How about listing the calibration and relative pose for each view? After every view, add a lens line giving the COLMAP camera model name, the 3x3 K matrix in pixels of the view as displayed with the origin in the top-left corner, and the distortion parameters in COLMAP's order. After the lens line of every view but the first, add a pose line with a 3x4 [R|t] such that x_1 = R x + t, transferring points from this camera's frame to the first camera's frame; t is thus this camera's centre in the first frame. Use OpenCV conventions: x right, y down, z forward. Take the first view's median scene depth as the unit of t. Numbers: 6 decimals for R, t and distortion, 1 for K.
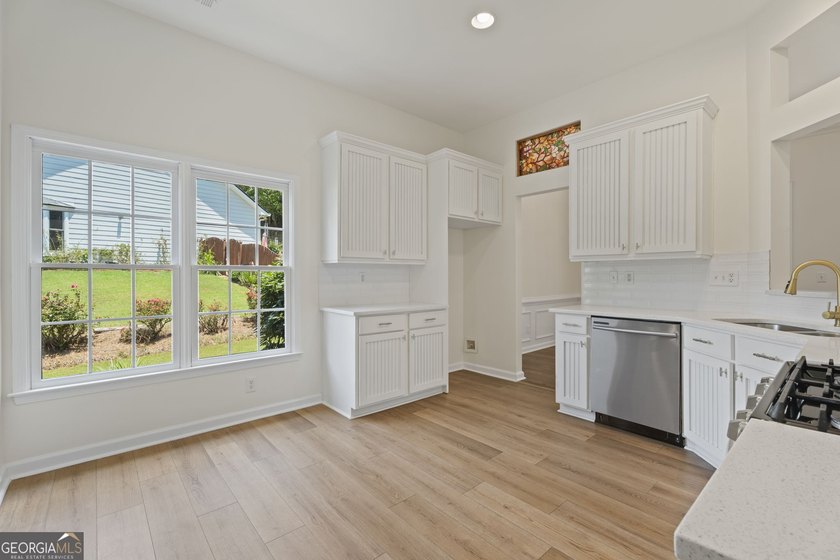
lens RADIAL K [[371.3, 0, 428.6], [0, 371.3, 278.3], [0, 0, 1]] dist [-0.000539, 0.001838]
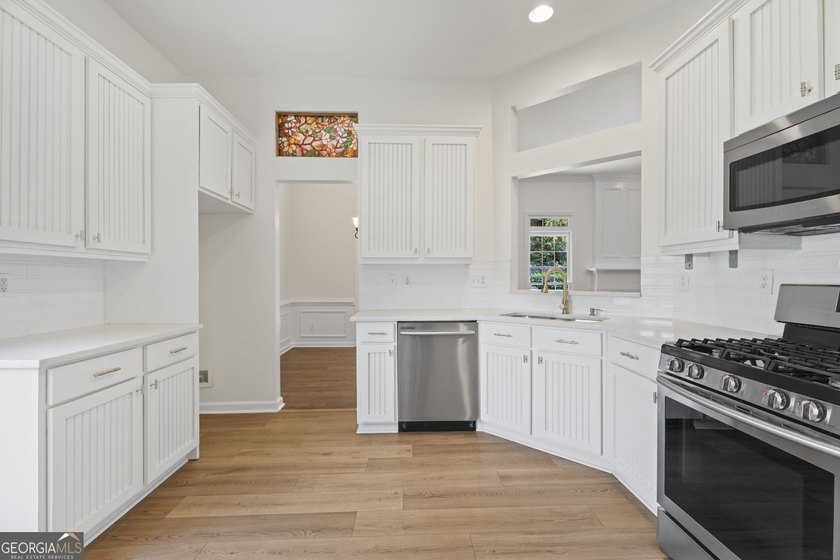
lens RADIAL K [[371.3, 0, 425.6], [0, 371.3, 279.3], [0, 0, 1]] dist [-0.000539, 0.001838]
pose [[0.640226, -0.002947, 0.768181, -0.237956], [0.007694, 0.999967, -0.002576, -0.003518], [-0.768148, 0.007560, 0.640227, 0.328681]]
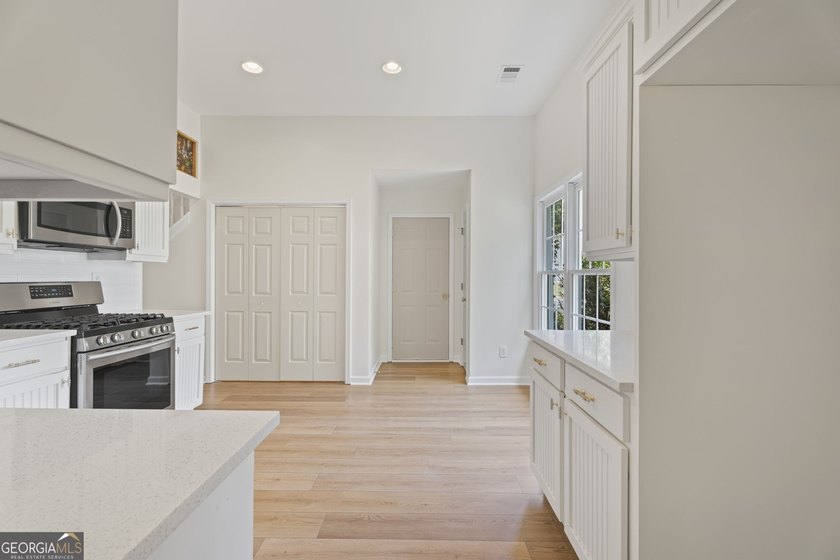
lens RADIAL K [[371.3, 0, 419.4], [0, 371.3, 276.7], [0, 0, 1]] dist [-0.000539, 0.001838]
pose [[-0.686323, -0.006840, -0.727265, 0.465315], [-0.010469, 0.999945, 0.000475, -0.012772], [0.727222, 0.007940, -0.686356, 1.307554]]
